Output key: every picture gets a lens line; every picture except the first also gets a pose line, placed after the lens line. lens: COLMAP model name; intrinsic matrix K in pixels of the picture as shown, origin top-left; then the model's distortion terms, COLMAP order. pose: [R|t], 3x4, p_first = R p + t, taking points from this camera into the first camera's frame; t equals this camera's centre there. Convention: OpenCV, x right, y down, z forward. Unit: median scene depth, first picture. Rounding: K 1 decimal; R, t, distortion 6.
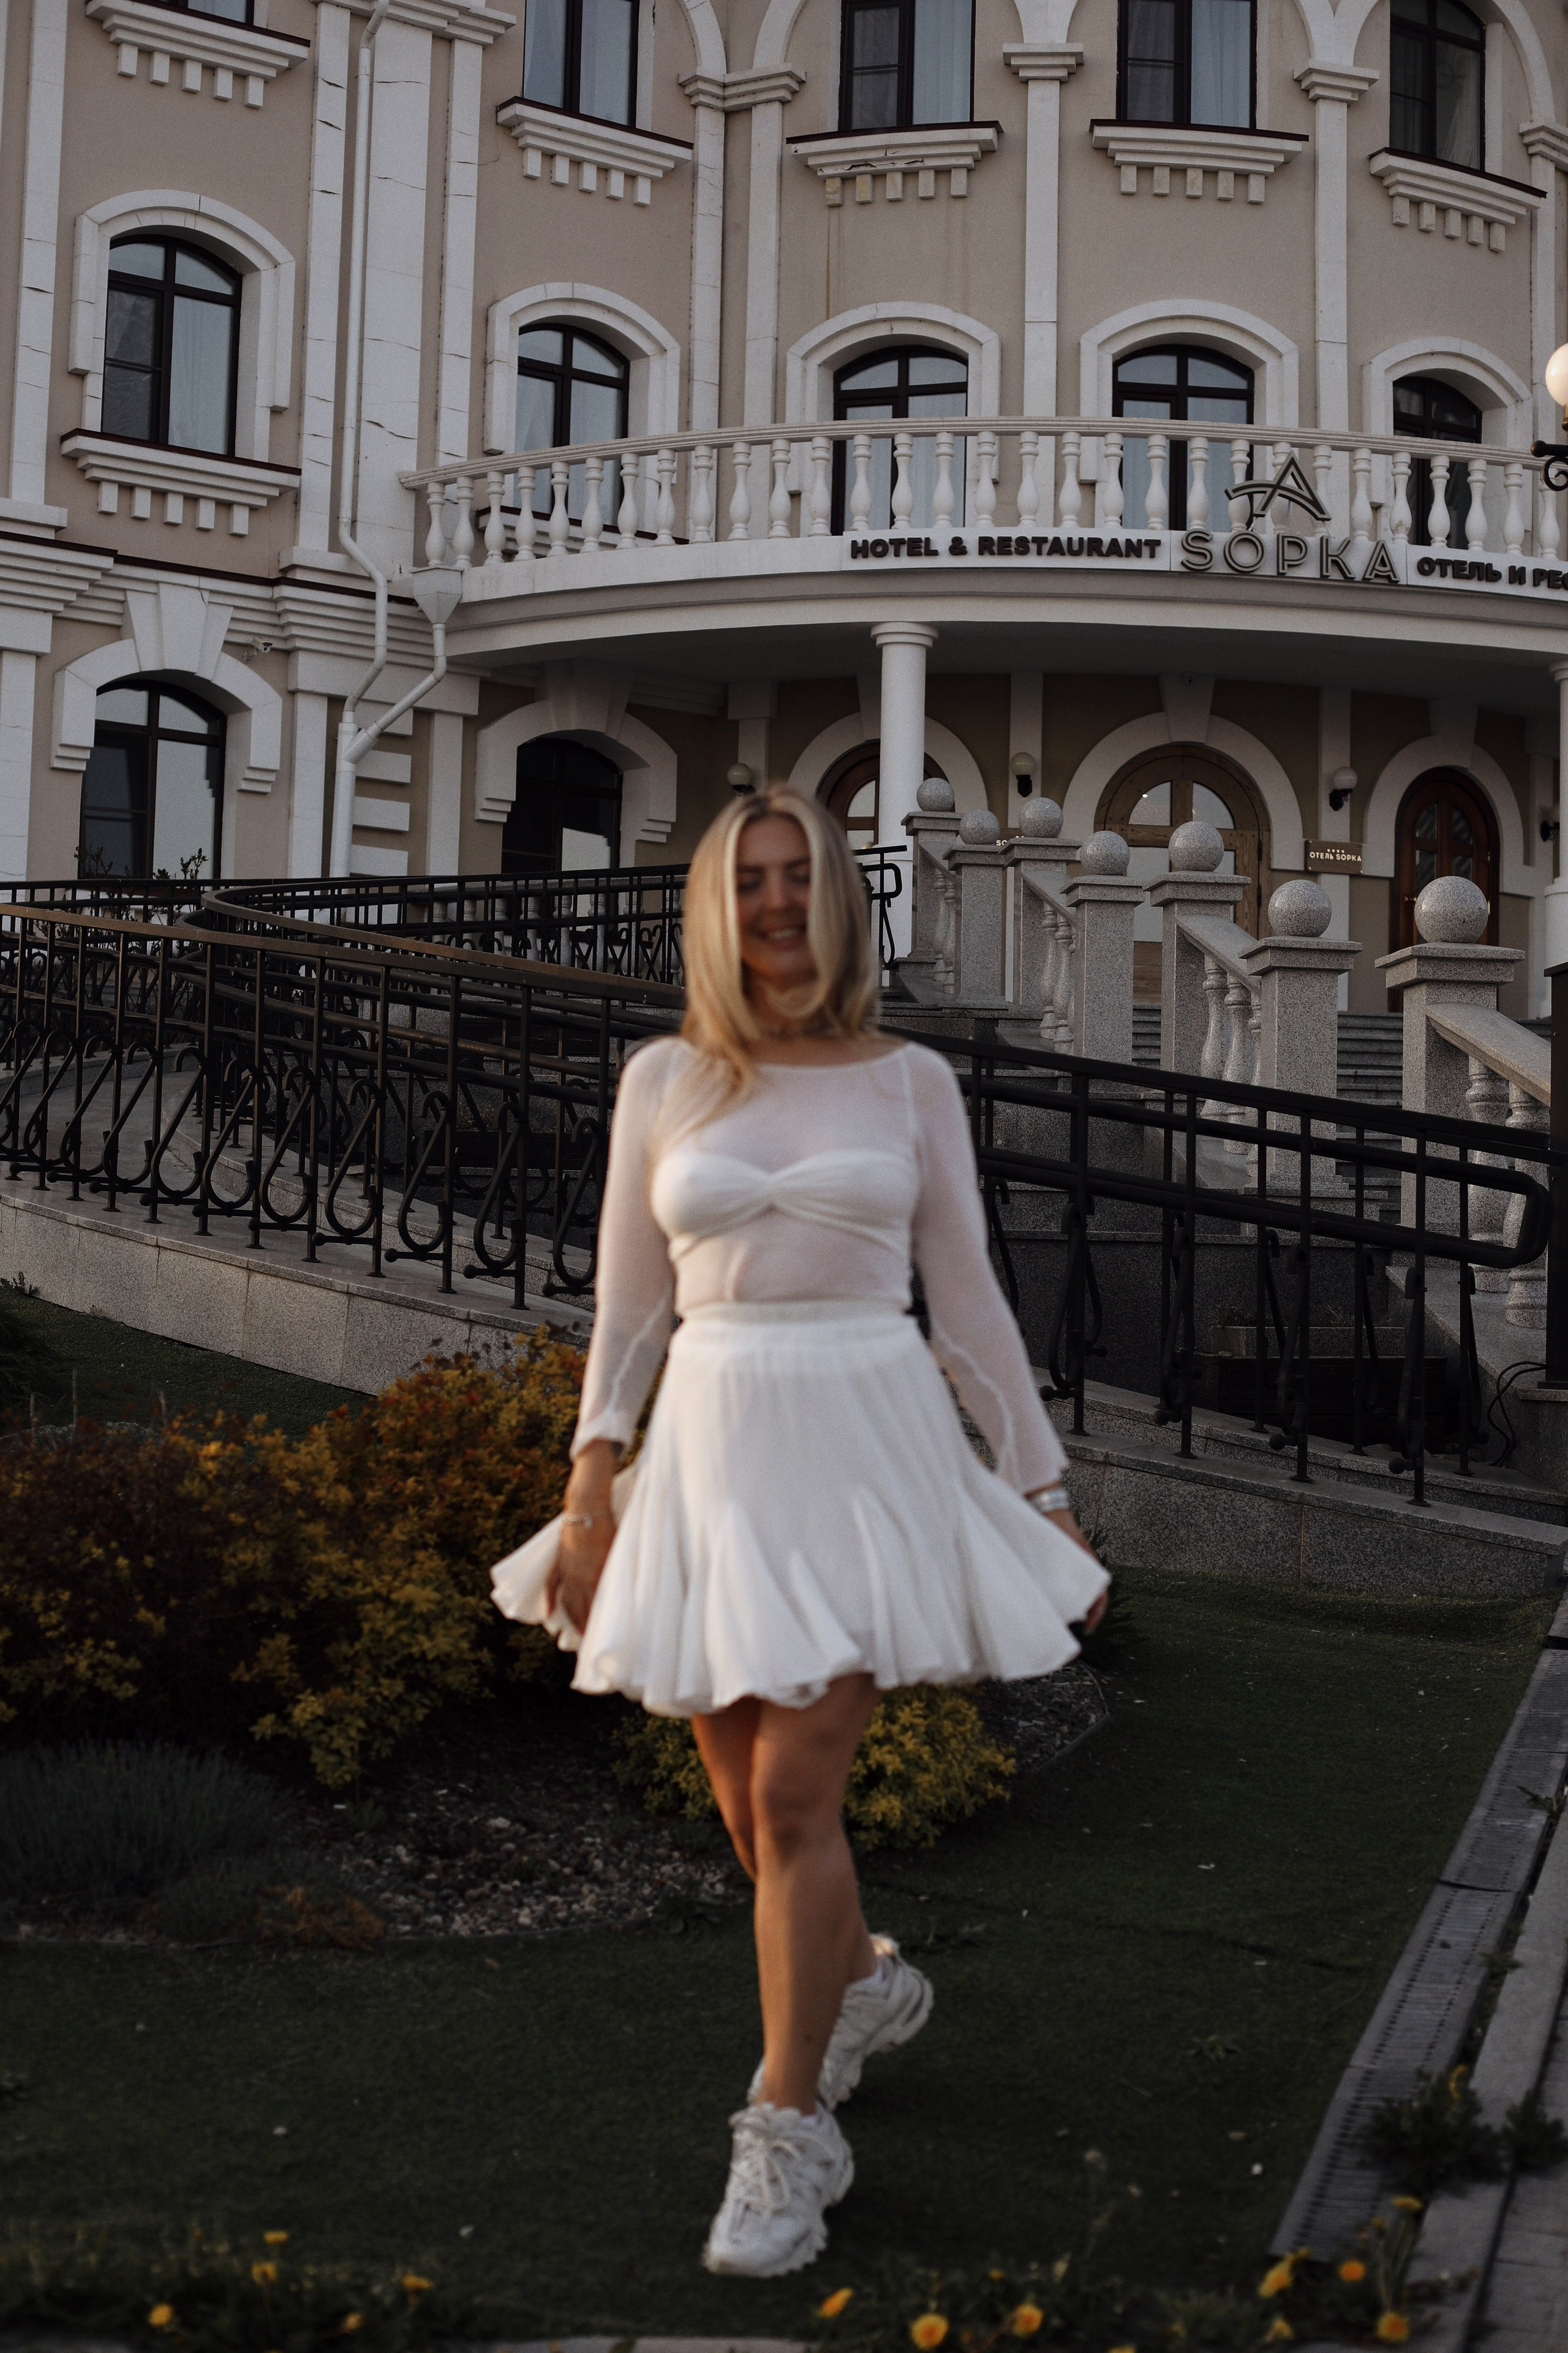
lens RADIAL K [[3379.6, 0, 787.5], [0, 3379.6, 1174.0], [0, 0, 1]] dist [-0.134835, -0.036000]
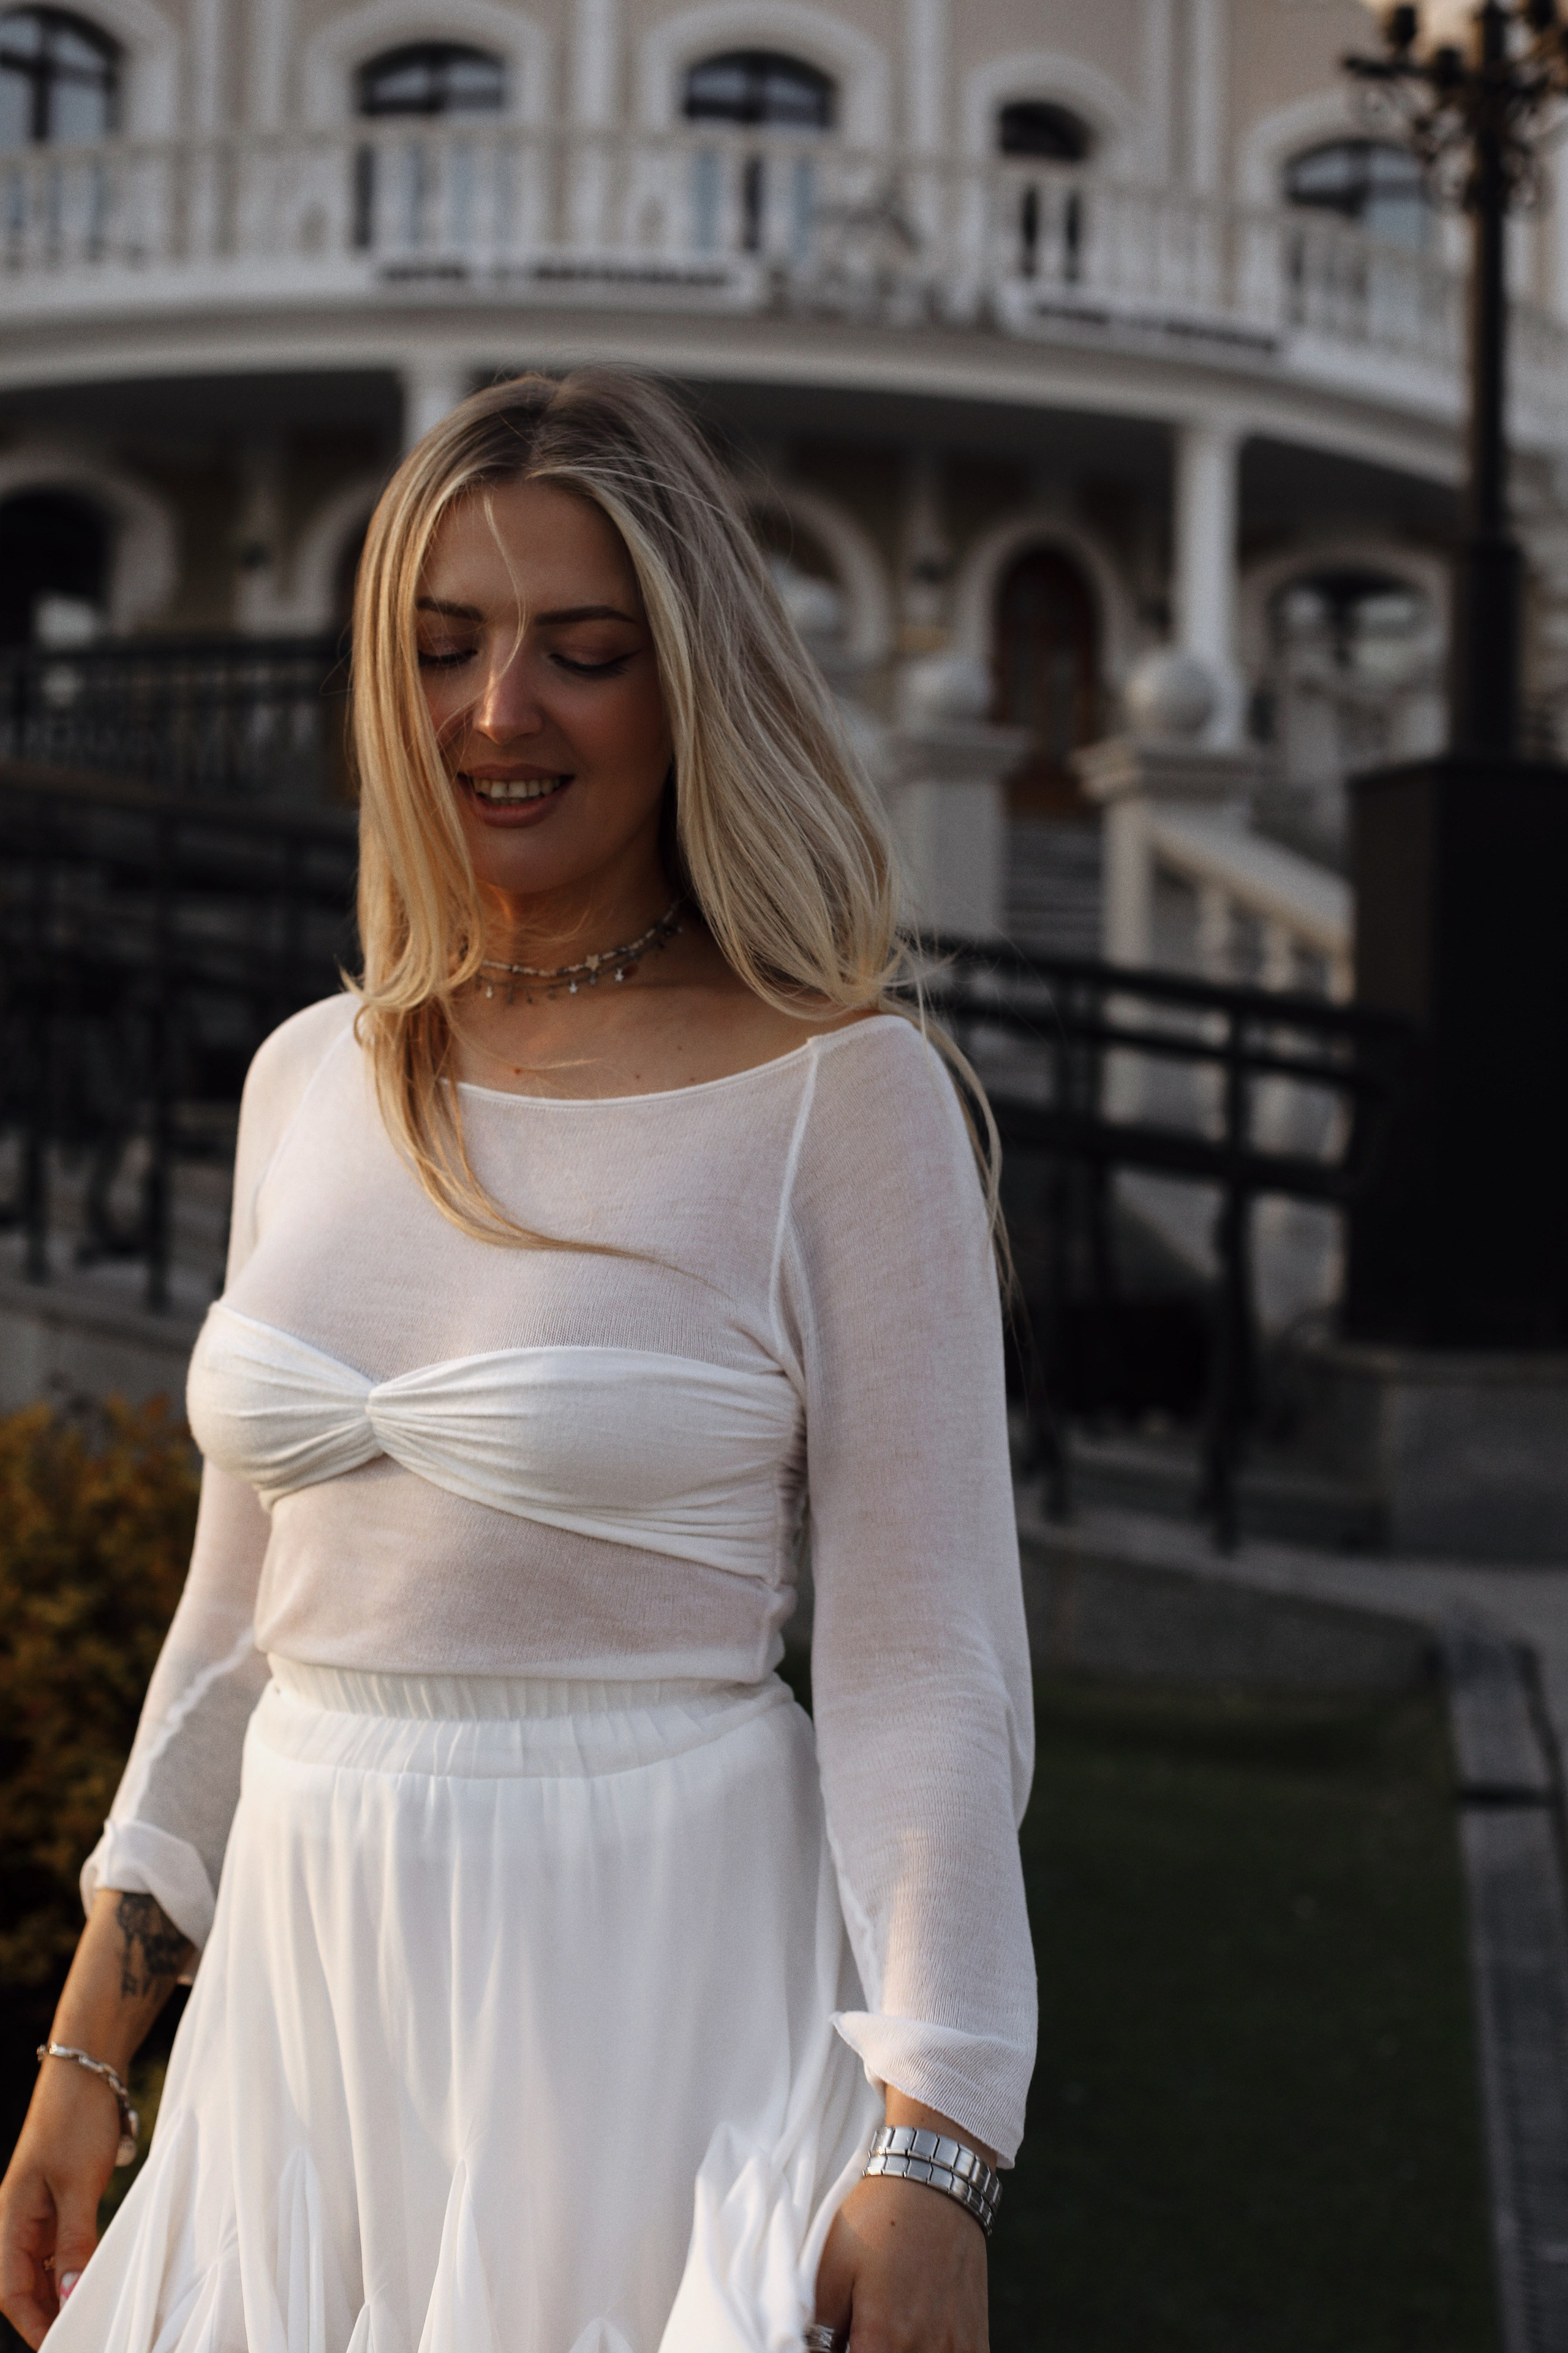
lens RADIAL K [[3461.9, 0, 784.0], [0, 3461.9, 1176.5], [0, 0, 1]] dist [-0.129511, 0.038722]
pose [[0.990406, -0.004461, 0.138114, -0.000267], [-0.003630, 0.998294, 0.058272, -0.006819], [-0.138139, -0.058214, 0.988701, 0.105966]]
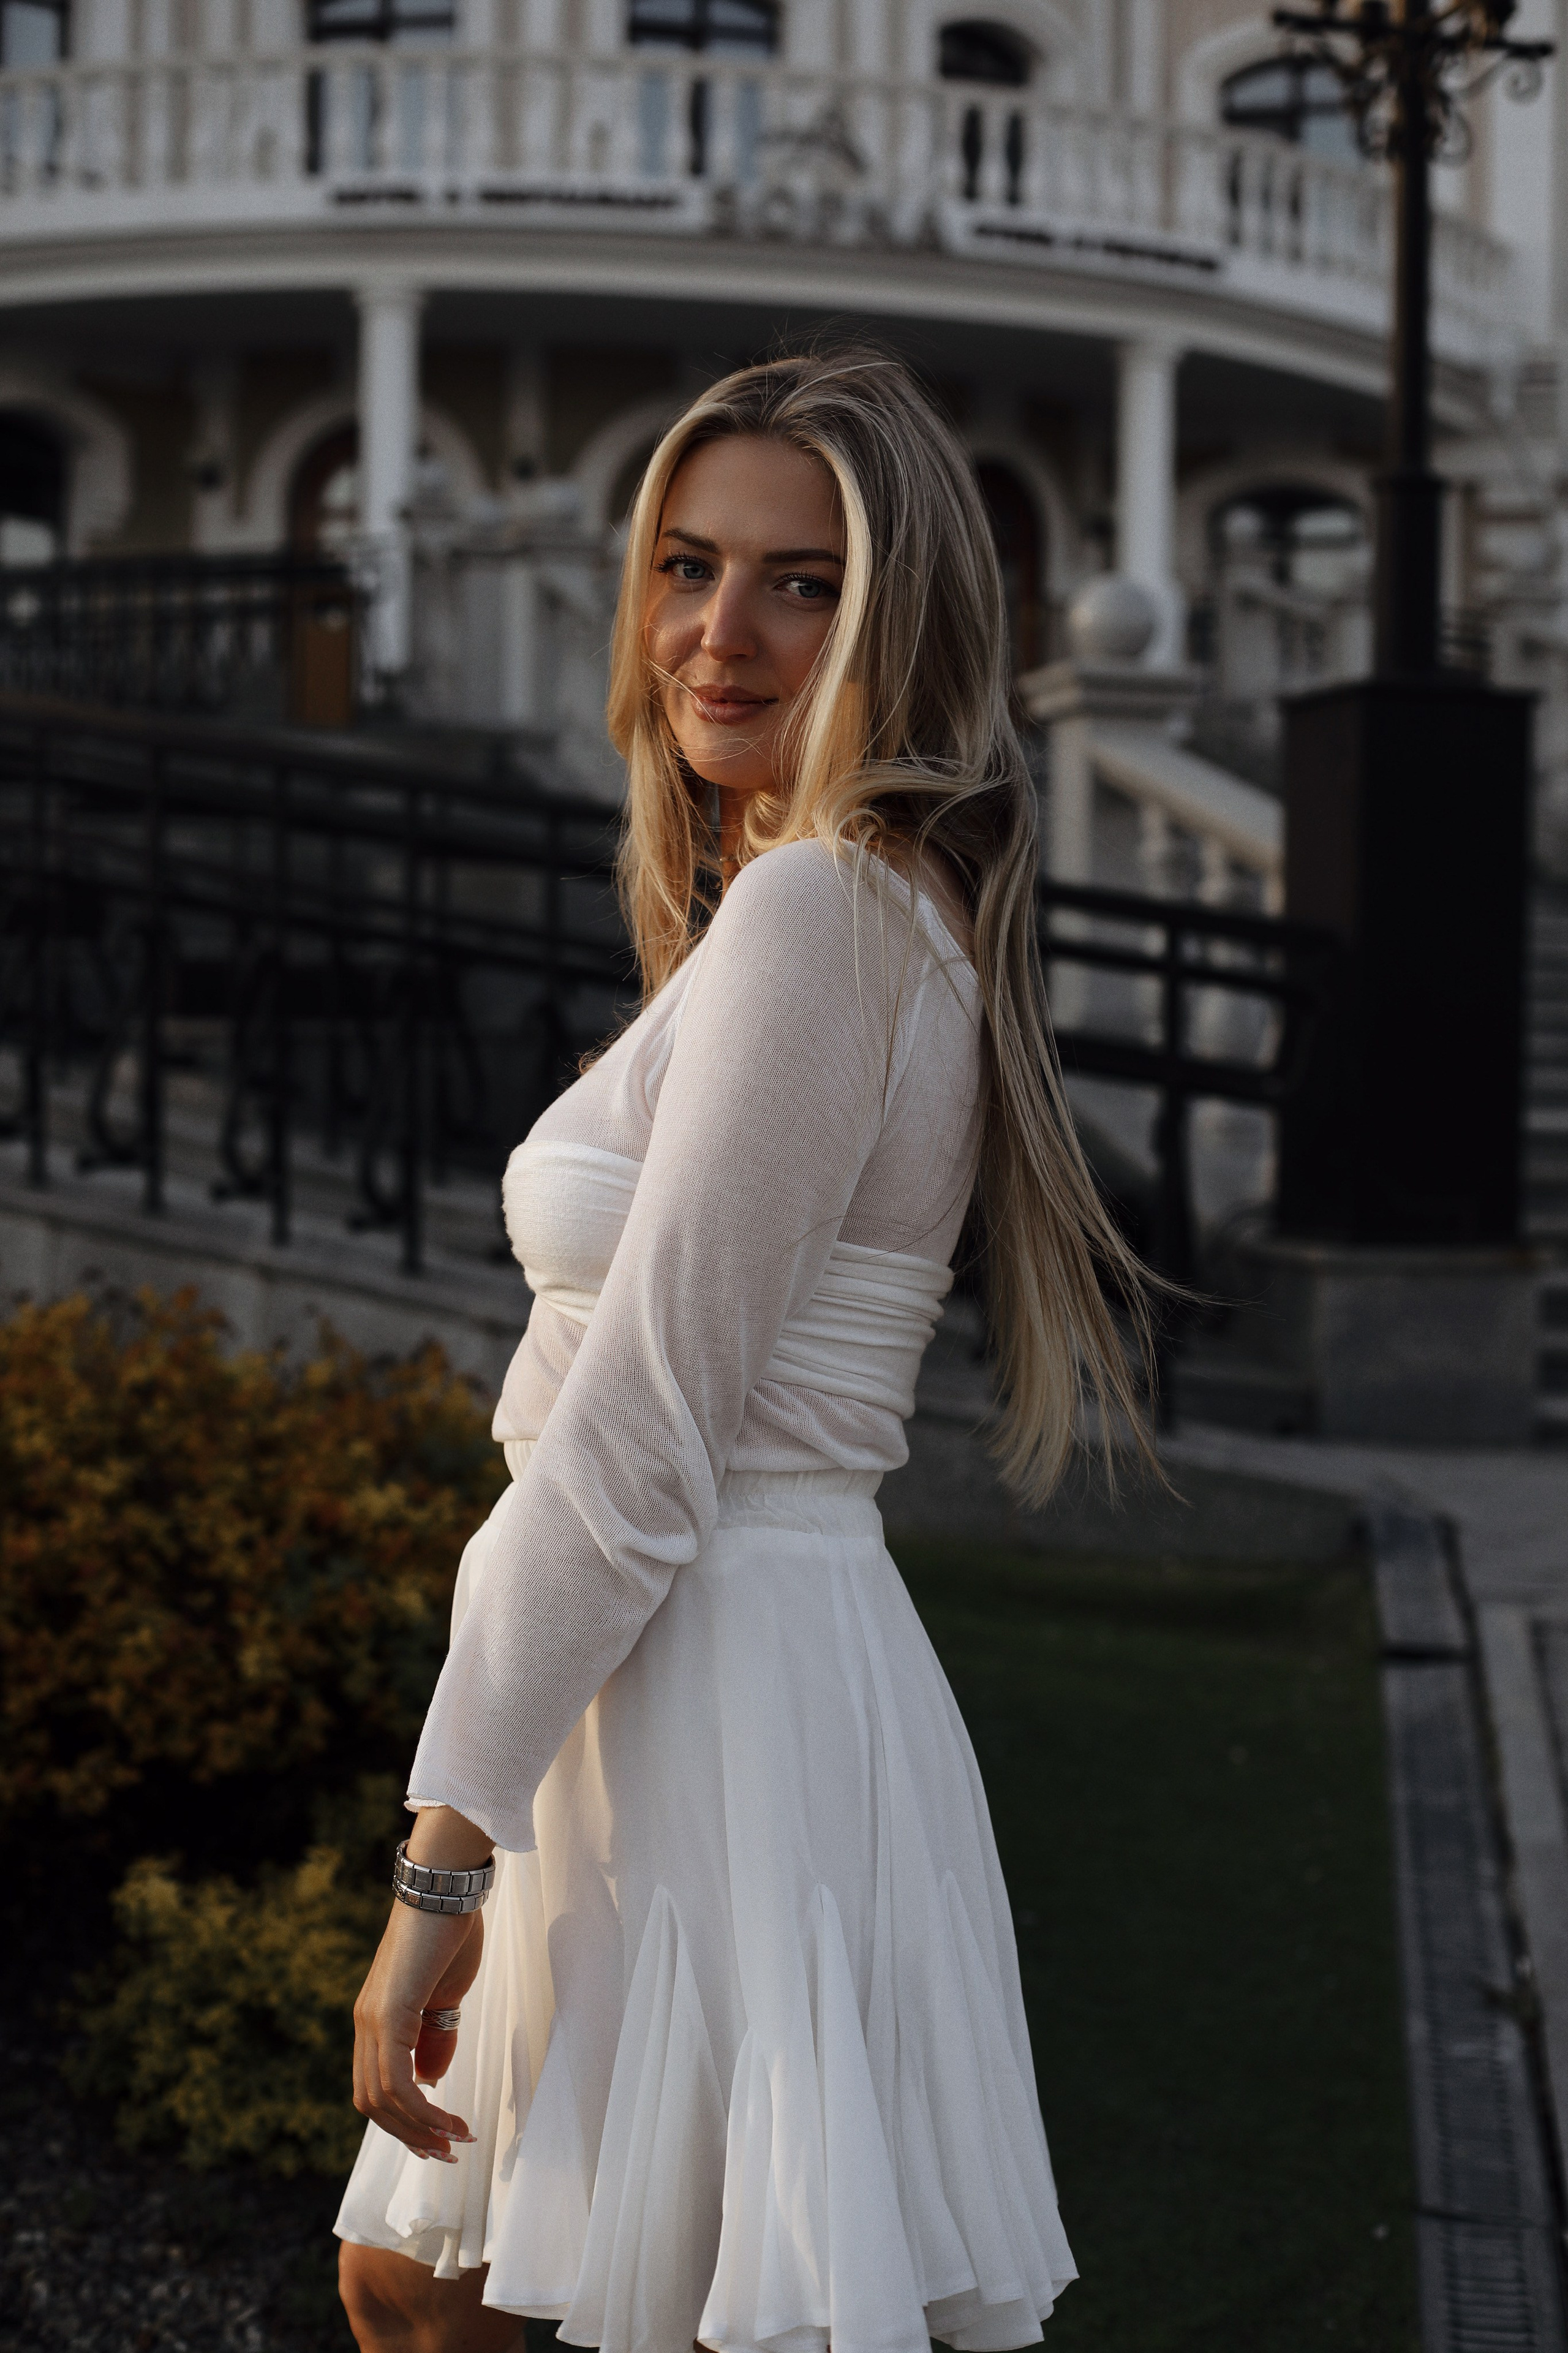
lens RADIAL K [[3444.0, 0, 784.0], [0, 3444.0, 1176.5], [0, 0, 1]] dist [-0.132305, 0.072196]
pose [[0.988092, -0.014658, 0.153164, -0.003528], [0.001618, 0.996386, 0.084920, -0.007526], [-0.153855, -0.083661, 0.984545, 0.092306]]
